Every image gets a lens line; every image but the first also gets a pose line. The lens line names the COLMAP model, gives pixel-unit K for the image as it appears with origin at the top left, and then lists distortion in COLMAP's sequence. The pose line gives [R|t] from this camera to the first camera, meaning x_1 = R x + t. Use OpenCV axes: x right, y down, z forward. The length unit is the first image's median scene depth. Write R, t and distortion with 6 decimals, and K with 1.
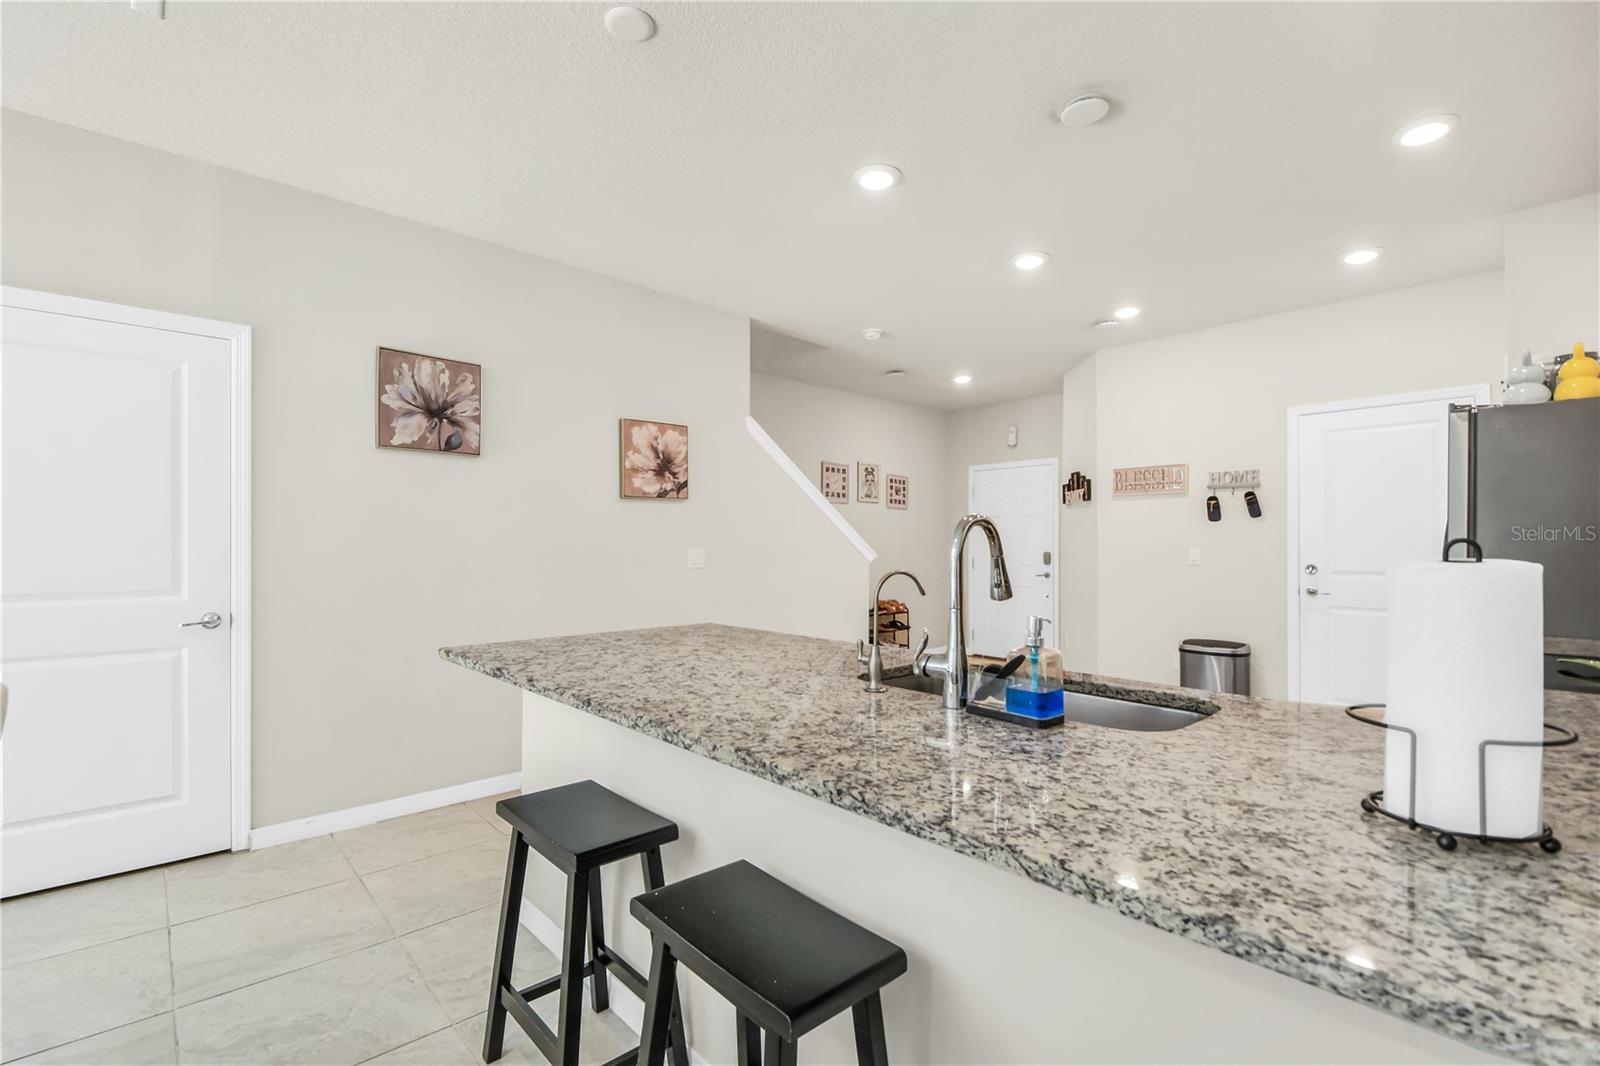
lens RADIAL K [[712.0, 0, 769.7], [0, 712.0, 547.5], [0, 0, 1]] dist [0.015433, -0.005667]
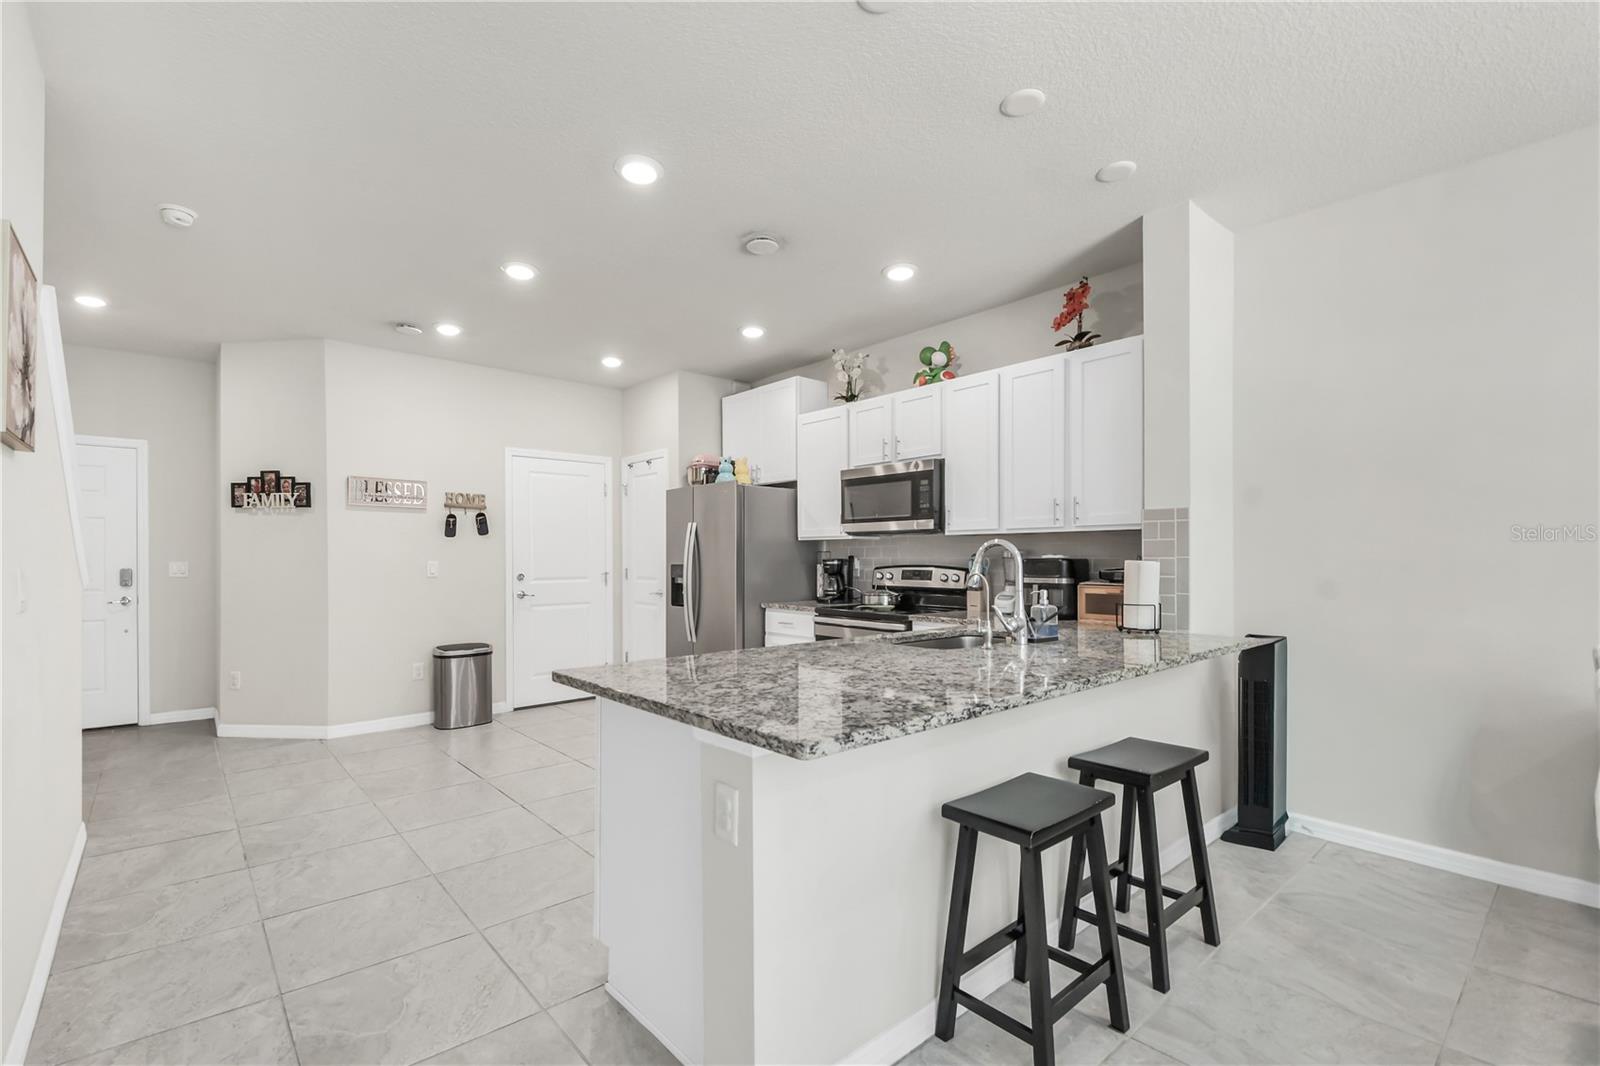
lens RADIAL K [[712.0, 0, 800.4], [0, 712.0, 571.3], [0, 0, 1]] dist [0.015433, -0.005667]
pose [[0.015375, -0.018739, 0.999706, -0.571152], [0.005614, 0.999810, 0.018655, -0.002558], [-0.999866, 0.005325, 0.015477, 0.557621]]
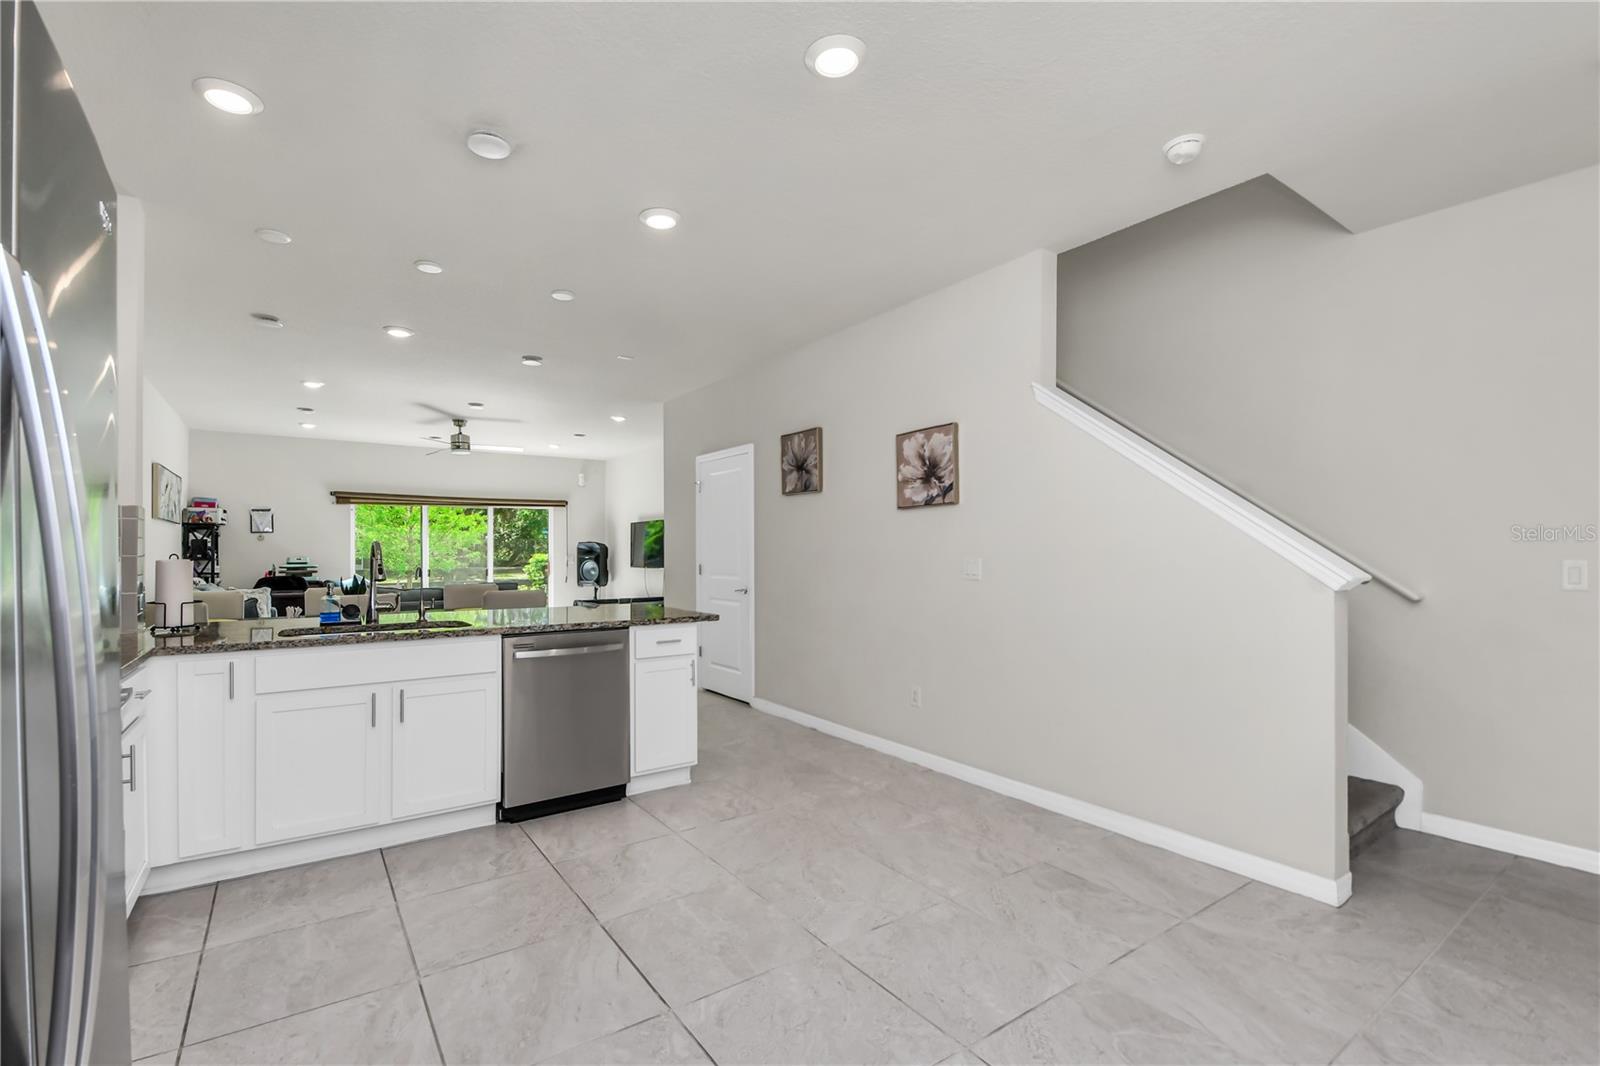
lens RADIAL K [[718.5, 0, 788.4], [0, 718.5, 541.4], [0, 0, 1]] dist [0.001329, -0.001238]
pose [[-0.137134, -0.014388, -0.990448, 0.869042], [0.000307, 0.999894, -0.014568, -0.005739], [0.990552, -0.002301, -0.137115, 0.966320]]
